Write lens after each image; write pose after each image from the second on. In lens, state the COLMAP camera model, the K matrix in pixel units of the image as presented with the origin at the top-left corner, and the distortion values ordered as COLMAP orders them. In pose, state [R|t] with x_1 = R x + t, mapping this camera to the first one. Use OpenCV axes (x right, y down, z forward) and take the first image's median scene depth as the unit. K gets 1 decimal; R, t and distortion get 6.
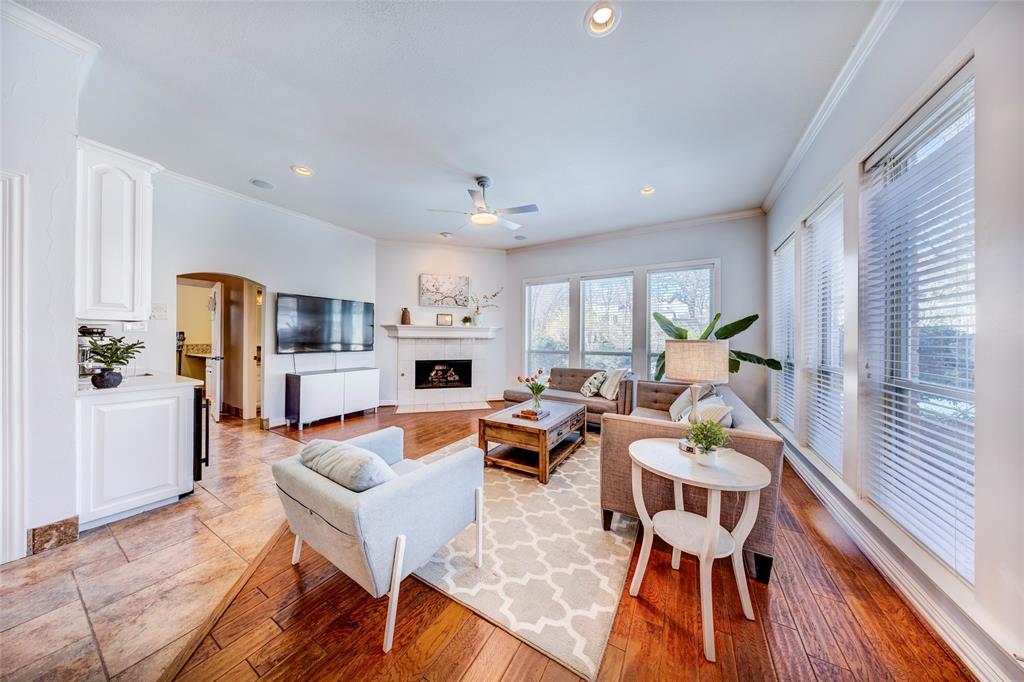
lens RADIAL K [[301.3, 0, 508.7], [0, 301.3, 338.3], [0, 0, 1]] dist [0.000971, -0.000067]
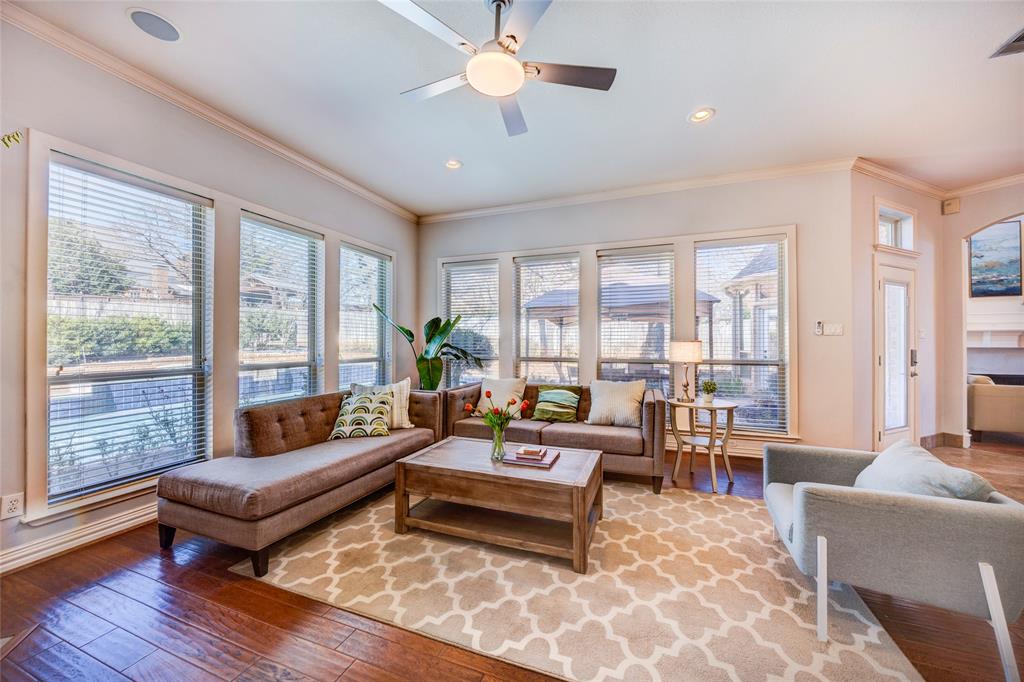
lens RADIAL K [[378.1, 0, 509.4], [0, 378.1, 337.8], [0, 0, 1]] dist [-0.005361, -0.000062]
pose [[-0.159378, 0.005424, 0.987203, -0.386915], [-0.004284, 0.999972, -0.006186, 0.001822], [-0.987208, -0.005215, -0.159350, 0.642367]]
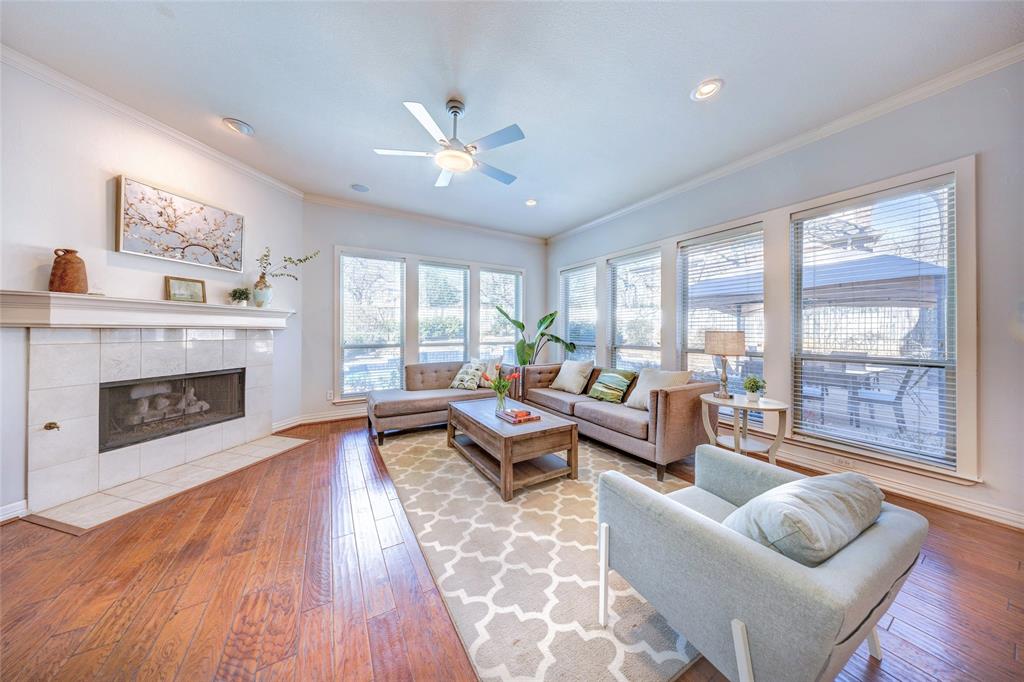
lens RADIAL K [[301.3, 0, 498.9], [0, 301.3, 327.6], [0, 0, 1]] dist [0.000971, -0.000067]
pose [[0.503915, 0.002385, 0.863750, -0.387527], [-0.002098, 0.999997, -0.001537, -0.002385], [-0.863751, -0.001038, 0.503918, 0.329505]]
